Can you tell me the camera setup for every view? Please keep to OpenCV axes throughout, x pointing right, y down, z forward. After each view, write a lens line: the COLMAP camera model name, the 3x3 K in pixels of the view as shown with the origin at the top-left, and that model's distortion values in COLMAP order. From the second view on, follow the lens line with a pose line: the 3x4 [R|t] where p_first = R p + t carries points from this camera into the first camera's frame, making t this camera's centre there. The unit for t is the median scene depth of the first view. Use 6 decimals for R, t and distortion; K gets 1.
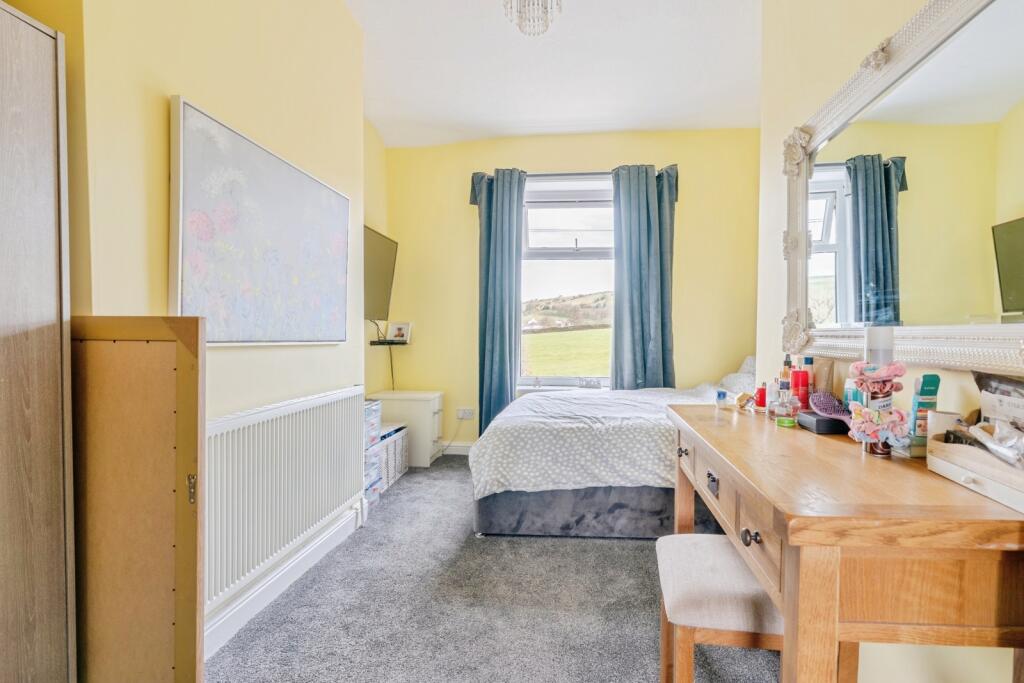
lens RADIAL K [[479.9, 0, 520.0], [0, 479.9, 335.6], [0, 0, 1]] dist [-0.005764, 0.001954]
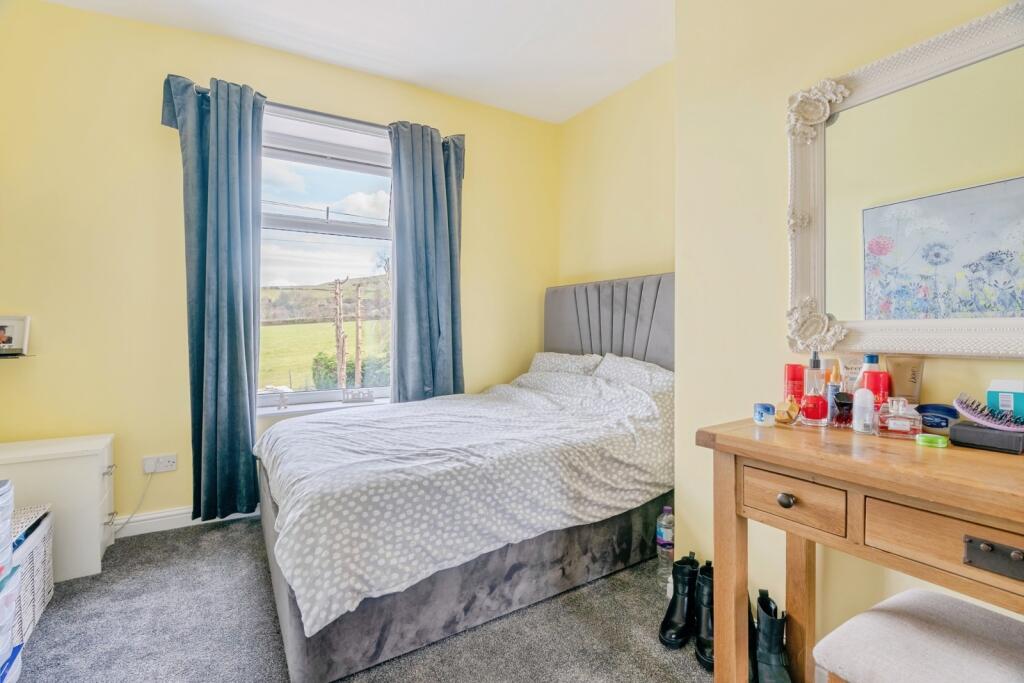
lens RADIAL K [[479.9, 0, 508.1], [0, 479.9, 338.7], [0, 0, 1]] dist [-0.005764, 0.001954]
pose [[0.791171, -0.021621, 0.611213, -0.233904], [0.015430, 0.999762, 0.015392, -0.002972], [-0.611400, -0.002746, 0.791317, 0.419281]]
